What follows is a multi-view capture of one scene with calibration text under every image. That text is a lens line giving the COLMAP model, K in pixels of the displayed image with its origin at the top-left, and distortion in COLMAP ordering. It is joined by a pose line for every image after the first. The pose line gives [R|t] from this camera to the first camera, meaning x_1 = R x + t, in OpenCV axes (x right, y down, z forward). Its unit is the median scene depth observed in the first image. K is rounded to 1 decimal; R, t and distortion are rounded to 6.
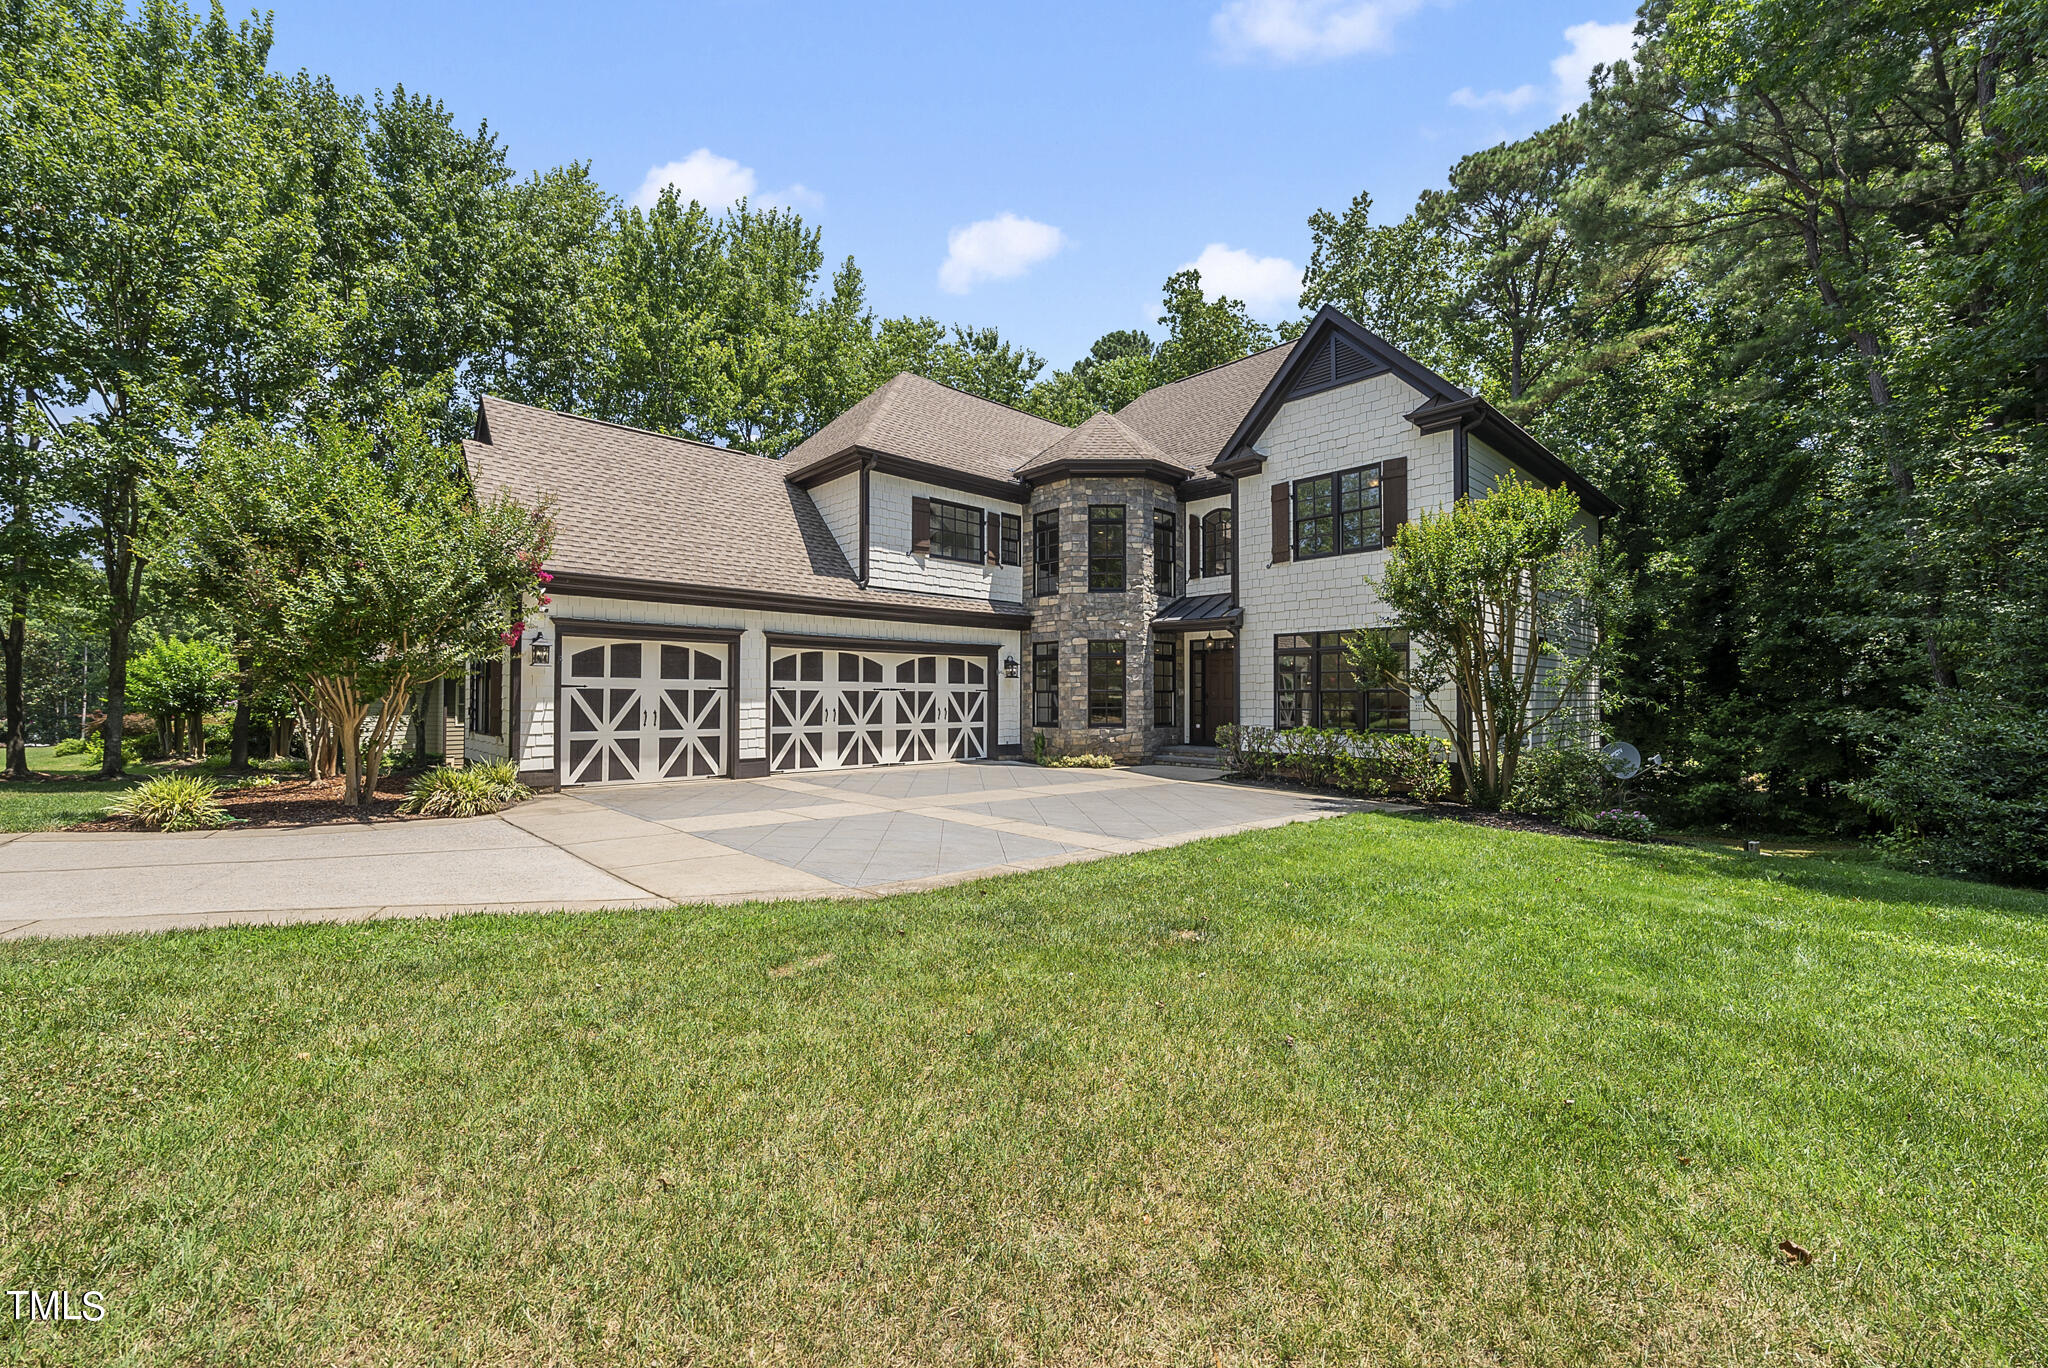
lens RADIAL K [[829.1, 0, 1018.1], [0, 829.1, 682.4], [0, 0, 1]] dist [-0.002419, -0.000219]
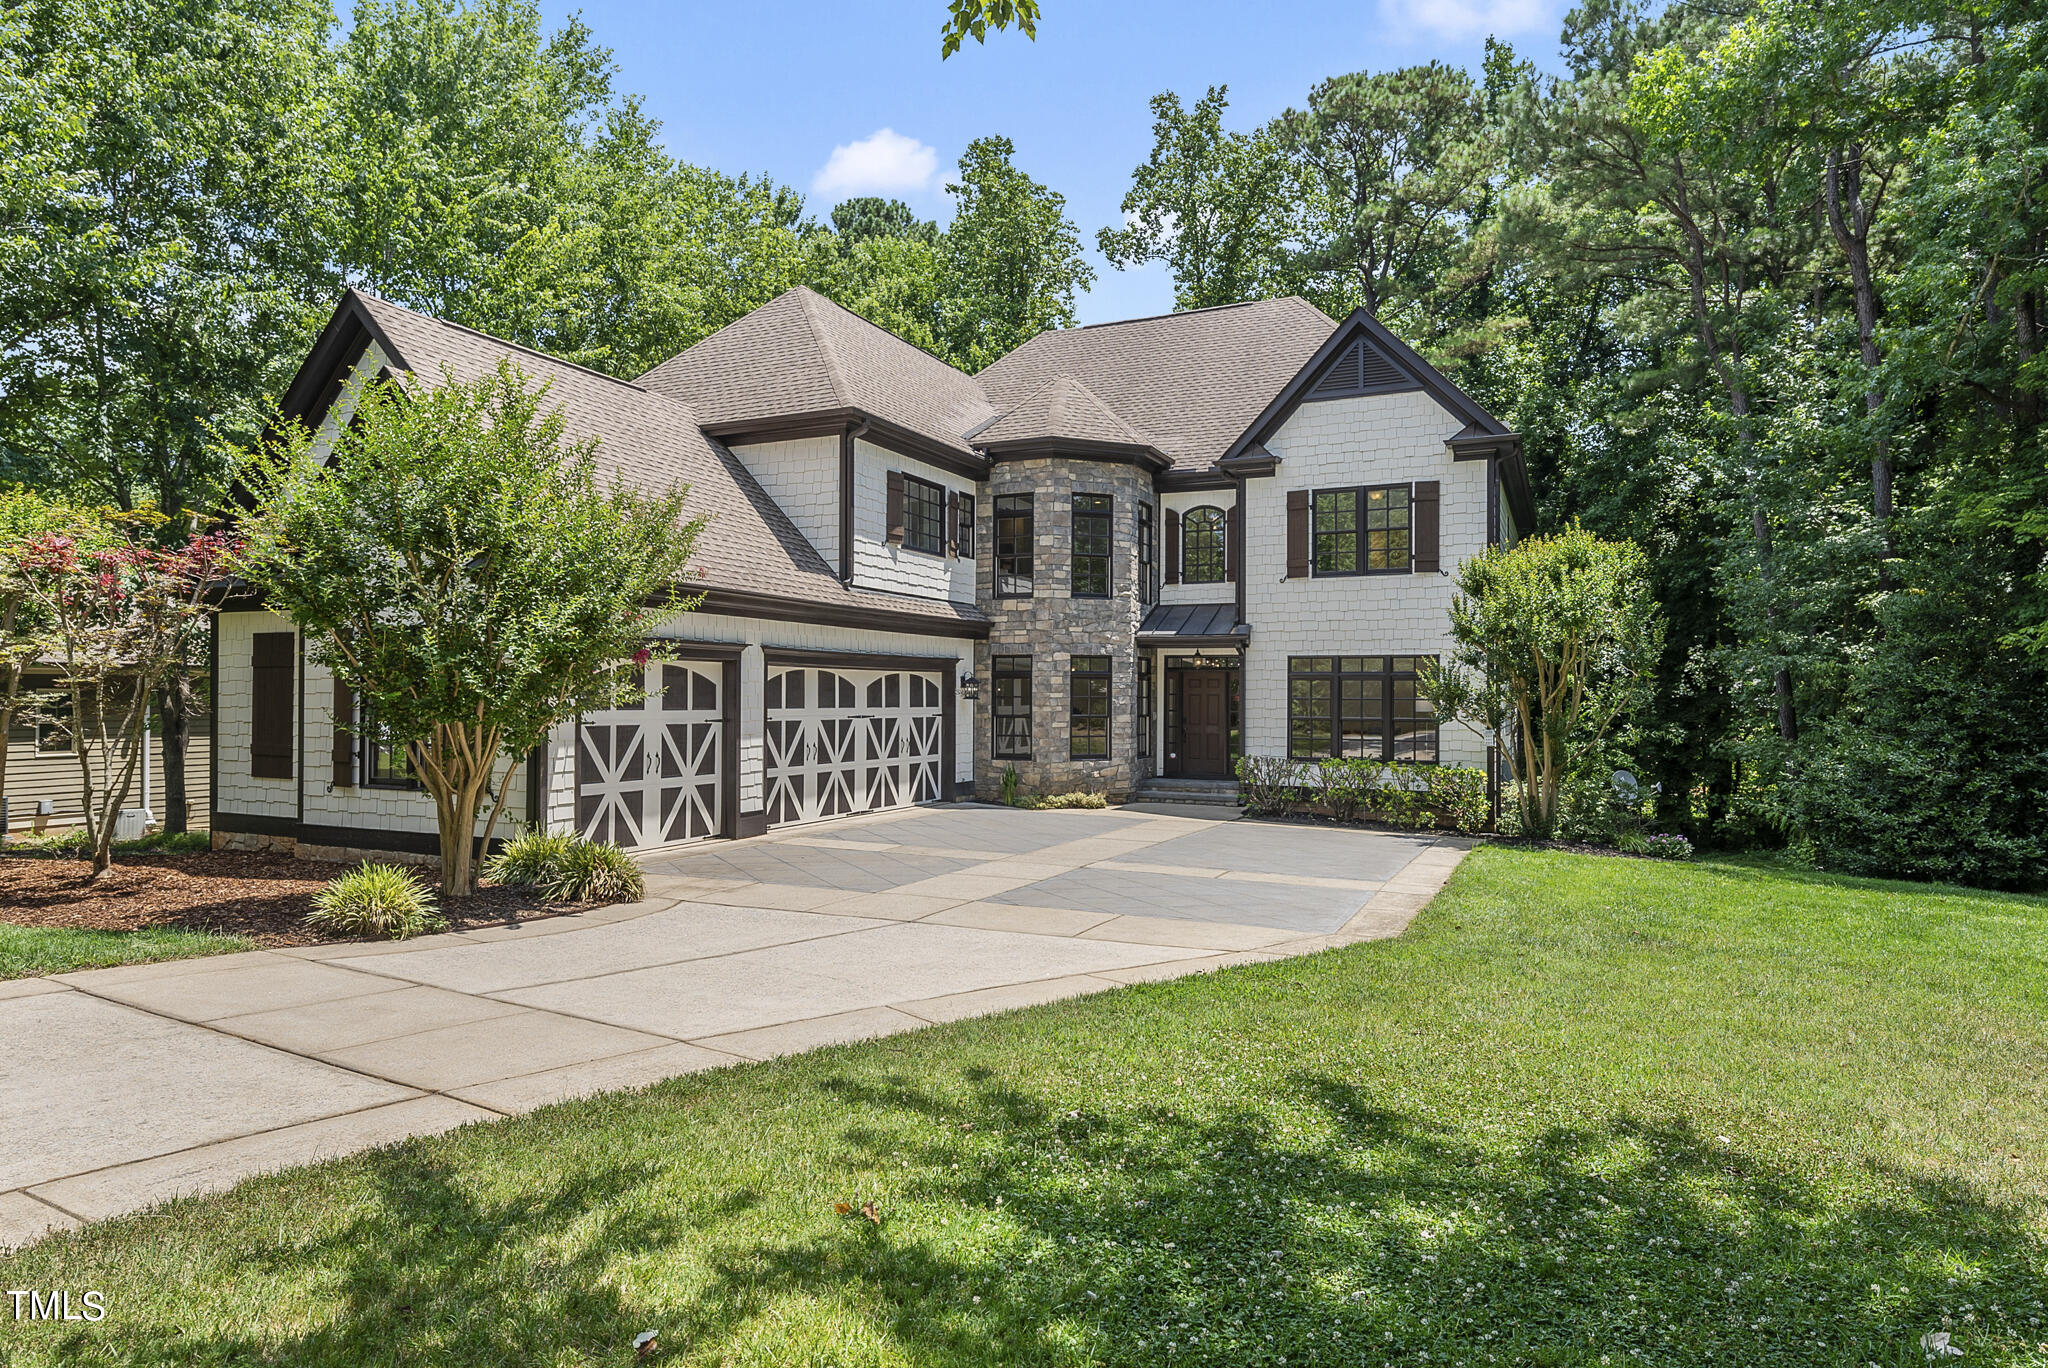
lens RADIAL K [[1239.6, 0, 1027.4], [0, 1239.6, 689.8], [0, 0, 1]] dist [0.008563, 0.001180]
pose [[0.920528, 0.005401, 0.390639, -0.456425], [-0.011942, 0.999826, 0.014317, -0.034672], [-0.390494, -0.017844, 0.920433, -0.133528]]
